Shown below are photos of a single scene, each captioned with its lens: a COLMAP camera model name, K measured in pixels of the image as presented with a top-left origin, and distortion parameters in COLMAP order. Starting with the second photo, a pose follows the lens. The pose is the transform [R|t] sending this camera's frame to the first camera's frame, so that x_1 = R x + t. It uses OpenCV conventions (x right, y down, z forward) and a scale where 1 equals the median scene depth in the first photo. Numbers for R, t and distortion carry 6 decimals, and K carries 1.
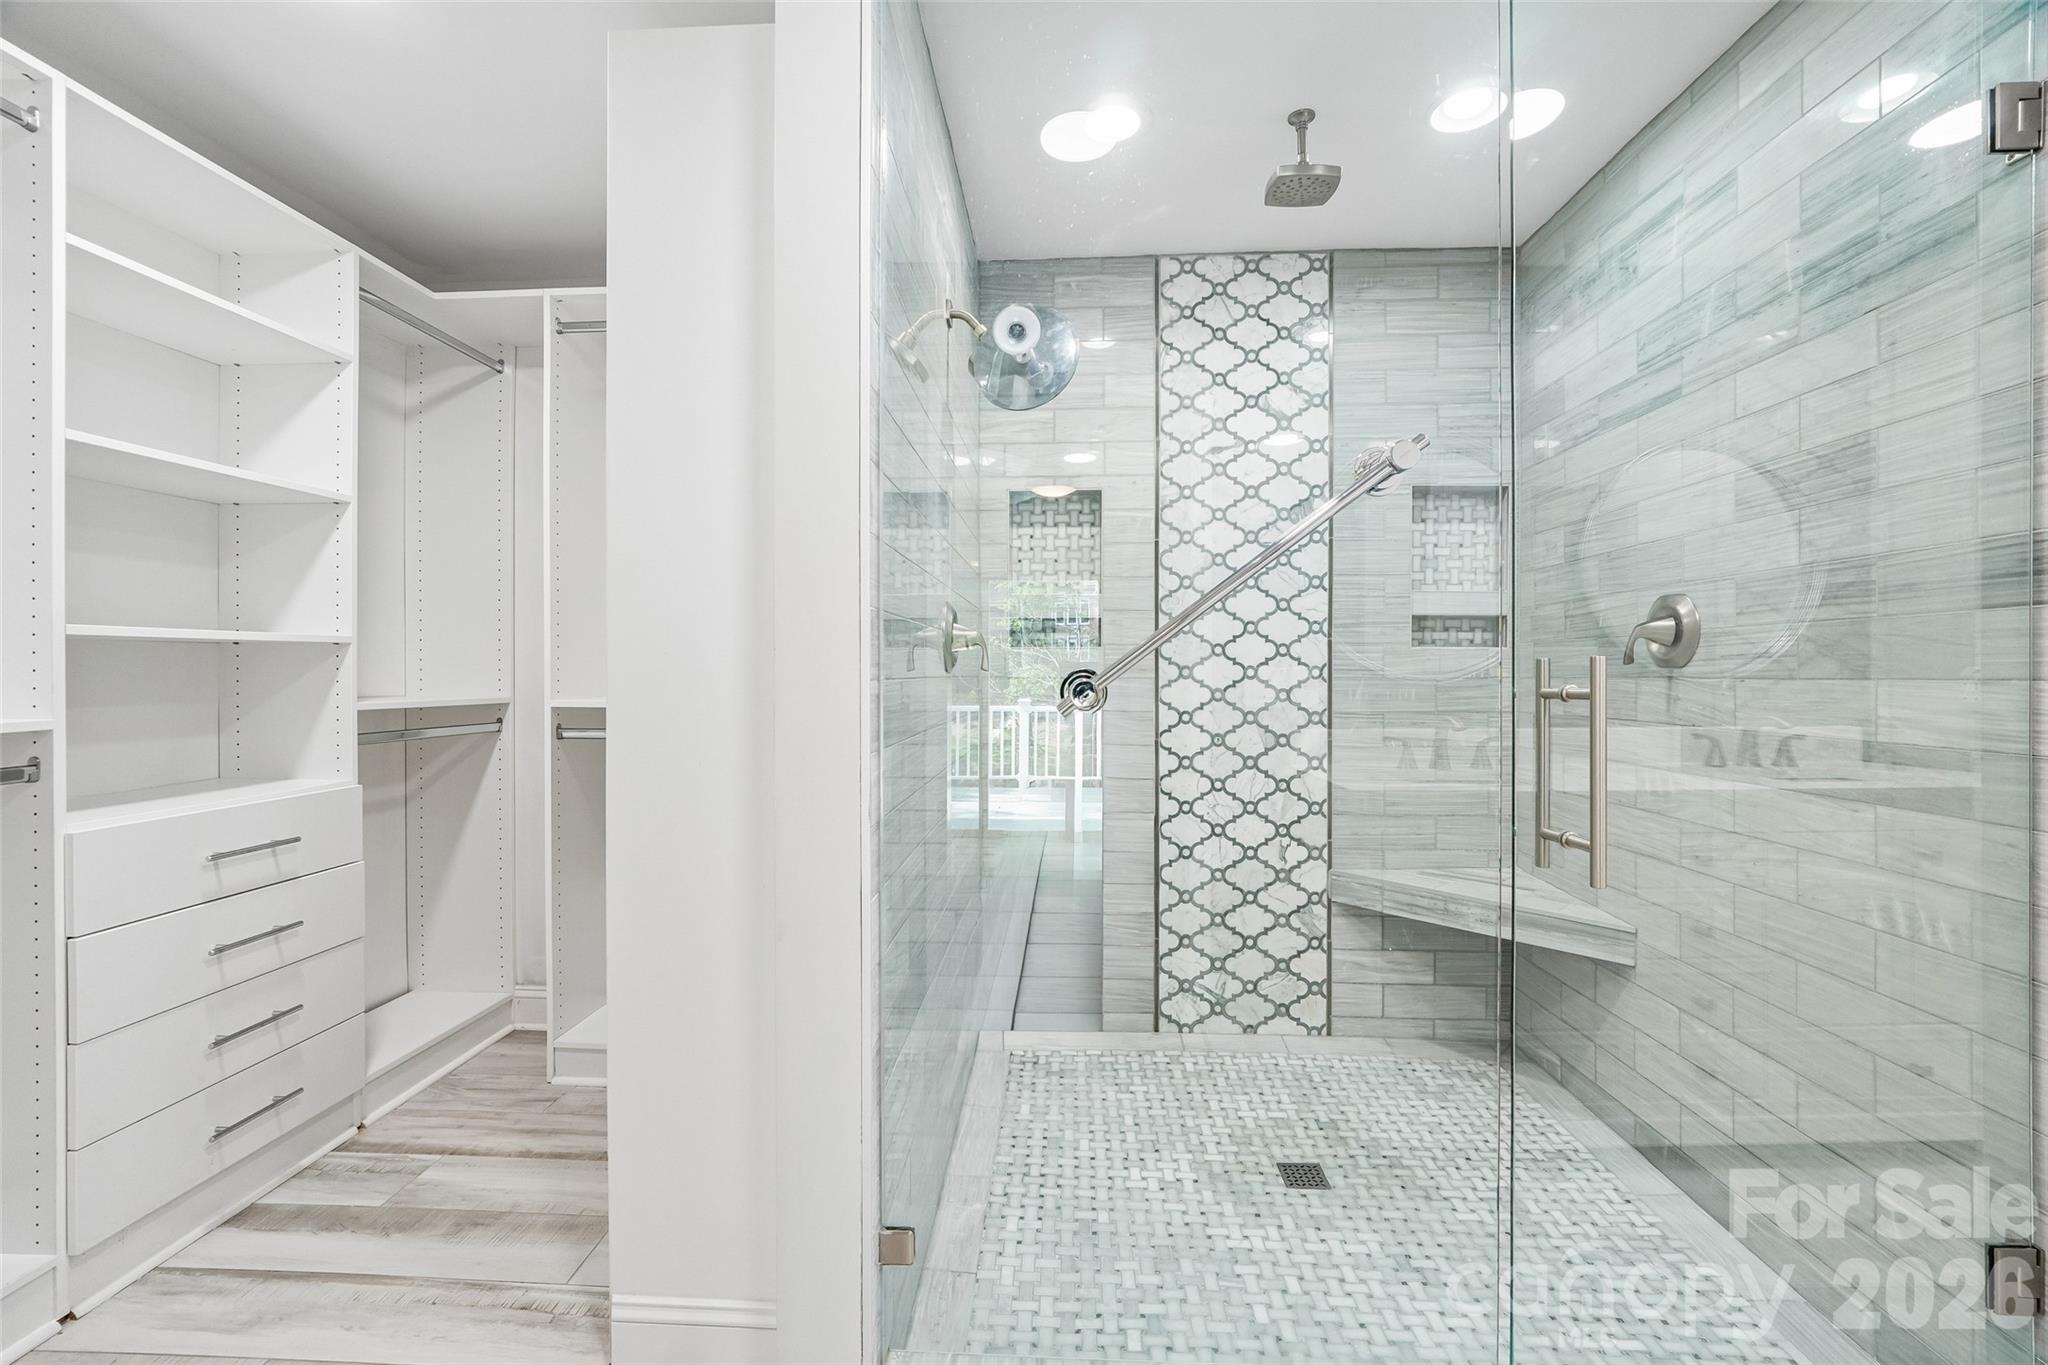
lens RADIAL K [[863.5, 0, 1026.3], [0, 863.5, 677.2], [0, 0, 1]] dist [-0.017355, 0.006459]
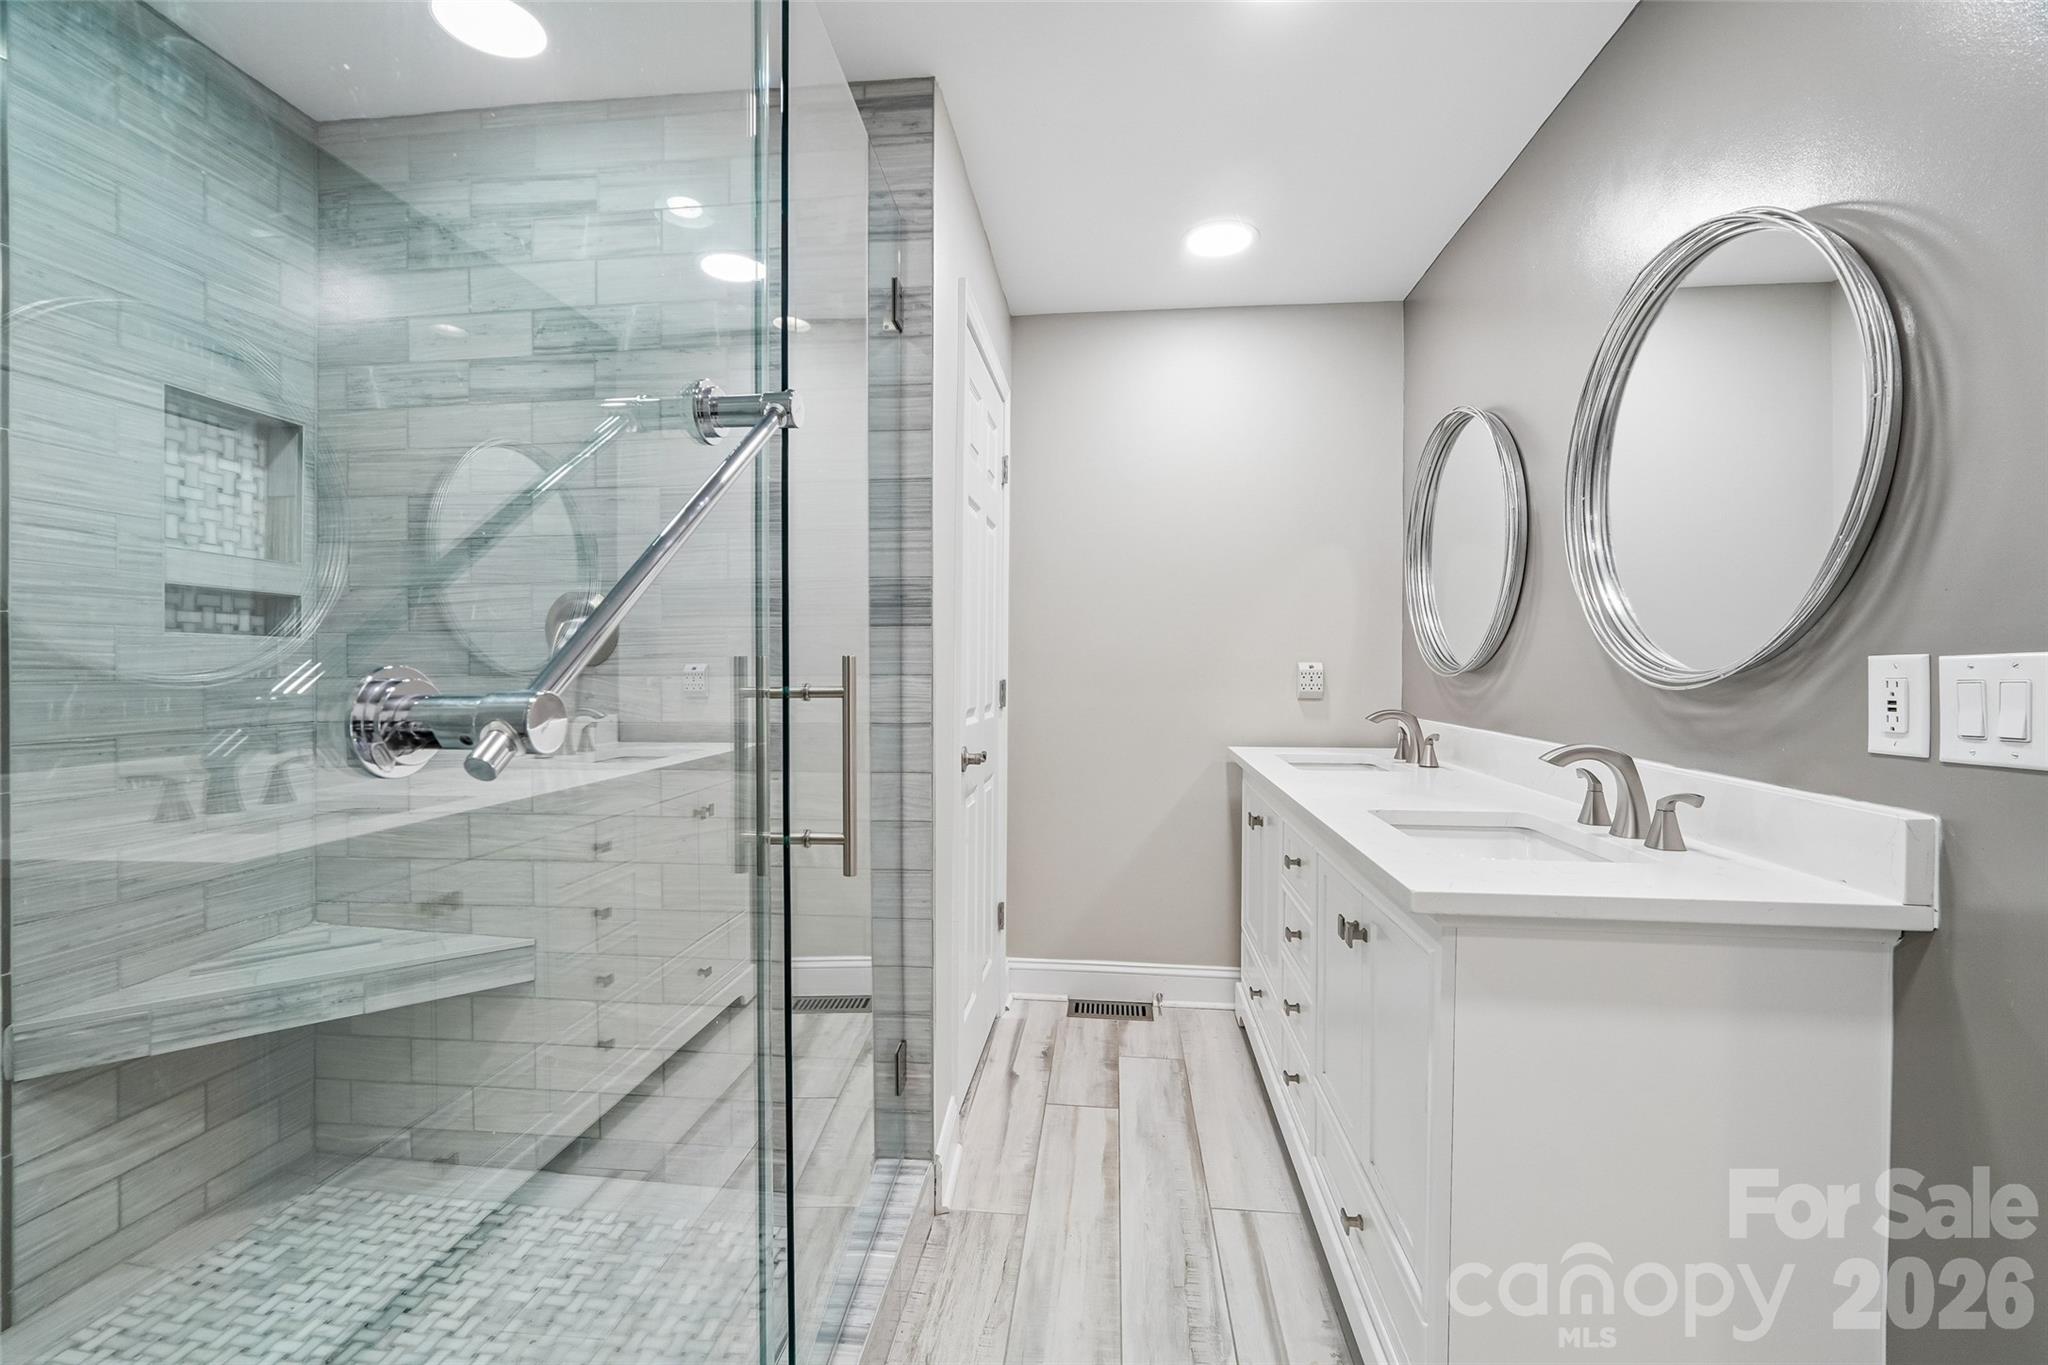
lens RADIAL K [[863.5, 0, 1025.0], [0, 863.5, 672.3], [0, 0, 1]] dist [-0.017355, 0.006459]
pose [[0.046854, -0.006026, 0.998884, -0.203199], [0.007103, 0.999959, 0.005699, -0.004799], [-0.998876, 0.006828, 0.046895, 0.393383]]
